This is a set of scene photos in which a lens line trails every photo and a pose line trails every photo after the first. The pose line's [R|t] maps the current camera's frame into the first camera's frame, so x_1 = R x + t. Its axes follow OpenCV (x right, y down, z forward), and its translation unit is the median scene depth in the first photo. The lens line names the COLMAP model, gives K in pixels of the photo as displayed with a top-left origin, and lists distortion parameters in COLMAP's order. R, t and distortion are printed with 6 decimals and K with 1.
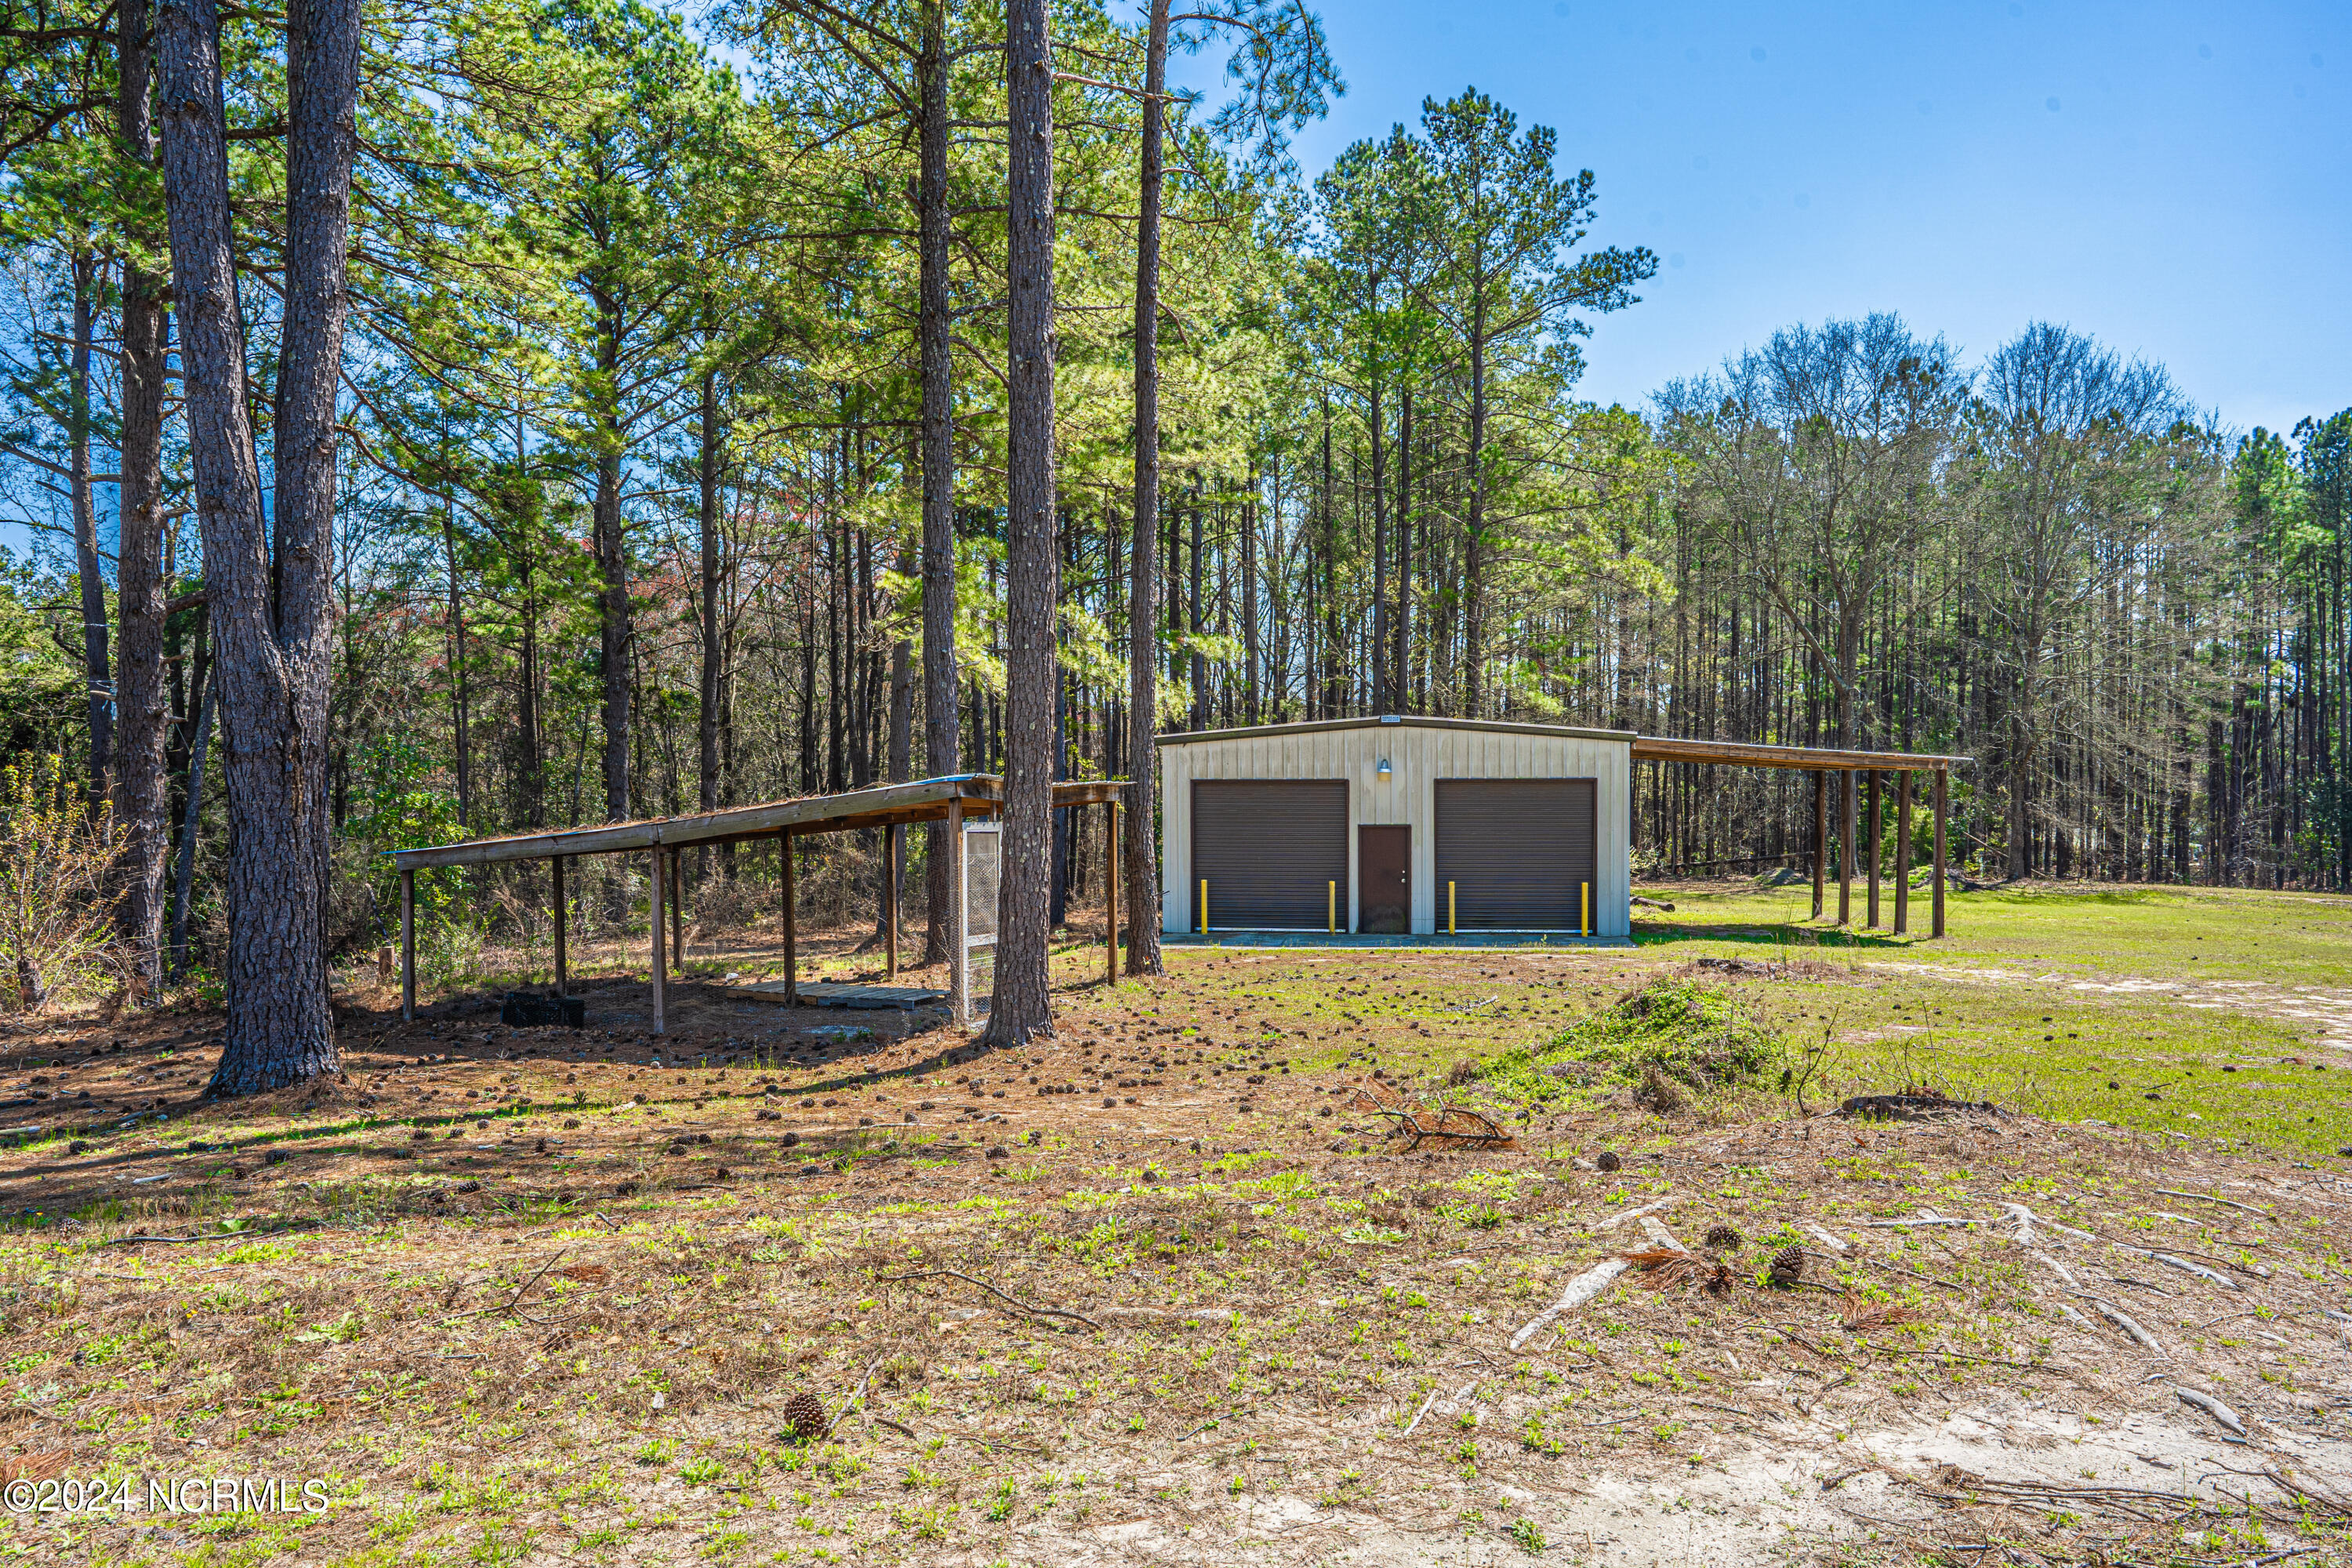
lens RADIAL K [[1623.4, 0, 1176.0], [0, 1623.4, 784.0], [0, 0, 1]] dist [-0.054491, 0.129722]
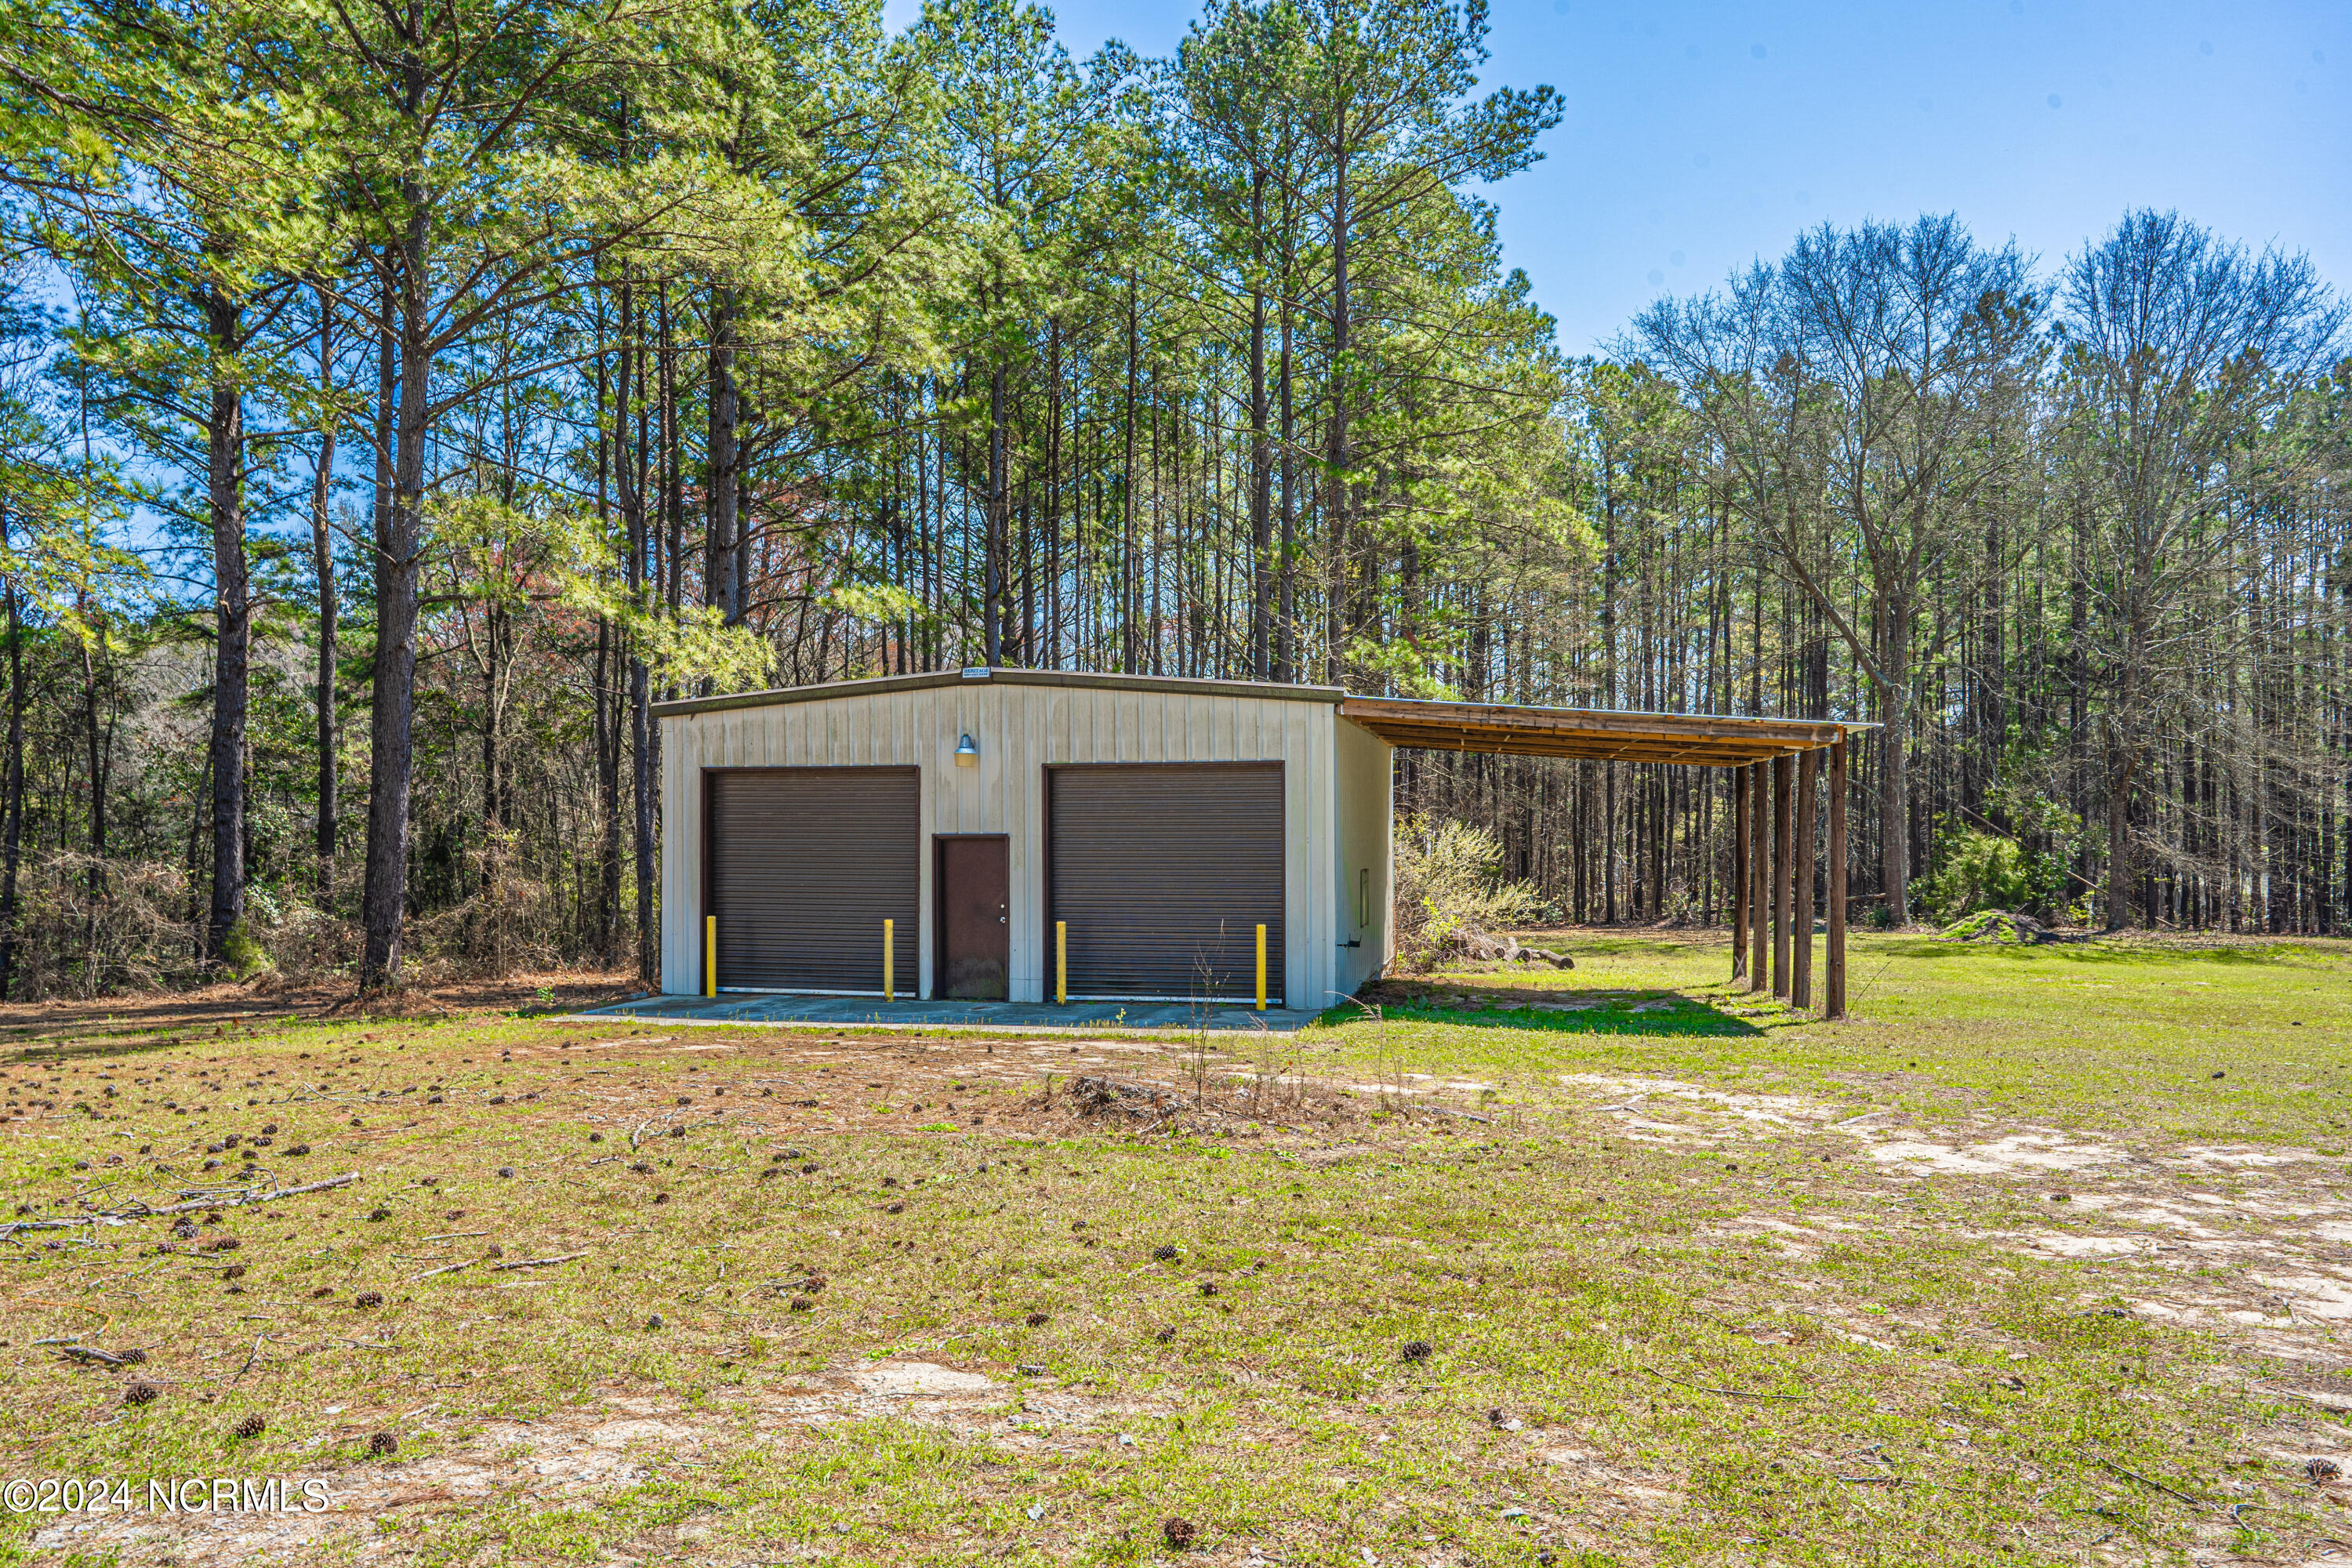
lens RADIAL K [[1603.6, 0, 1176.0], [0, 1603.6, 784.0], [0, 0, 1]] dist [-0.047063, 0.059718]
pose [[0.993953, -0.003139, -0.109758, 0.228909], [-0.000384, 0.999486, -0.032064, 0.020712], [0.109803, 0.031912, 0.993441, 0.291105]]
